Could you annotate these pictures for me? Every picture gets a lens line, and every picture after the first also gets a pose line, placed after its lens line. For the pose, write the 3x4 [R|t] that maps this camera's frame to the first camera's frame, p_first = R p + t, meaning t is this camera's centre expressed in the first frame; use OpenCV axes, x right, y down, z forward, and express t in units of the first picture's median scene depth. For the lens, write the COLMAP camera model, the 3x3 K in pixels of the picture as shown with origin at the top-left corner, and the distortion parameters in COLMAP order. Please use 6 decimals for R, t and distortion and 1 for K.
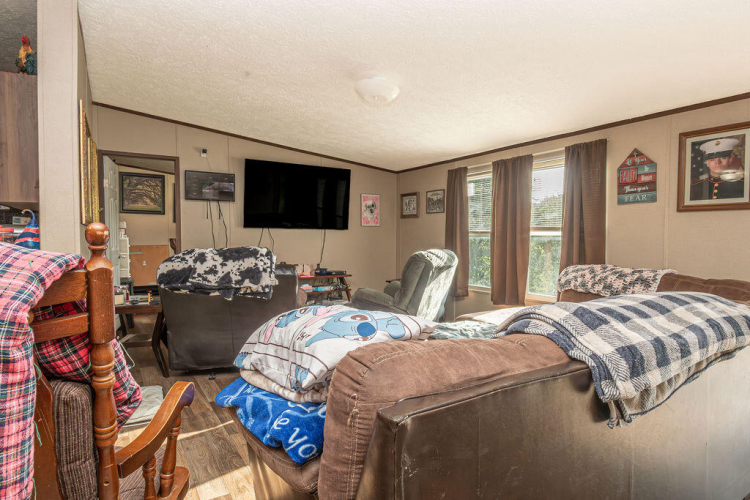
lens RADIAL K [[432.4, 0, 374.6], [0, 432.4, 251.4], [0, 0, 1]] dist [0.007701, -0.003573]
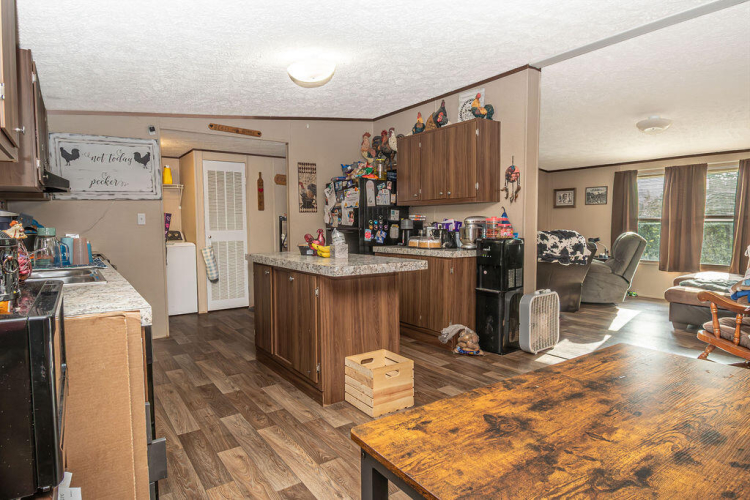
lens RADIAL K [[432.4, 0, 374.2], [0, 432.4, 249.4], [0, 0, 1]] dist [0.007701, -0.003573]
pose [[0.997678, -0.006767, 0.067766, -1.049950], [0.005050, 0.999663, 0.025470, 0.015137], [-0.067915, -0.025068, 0.997376, -0.430076]]
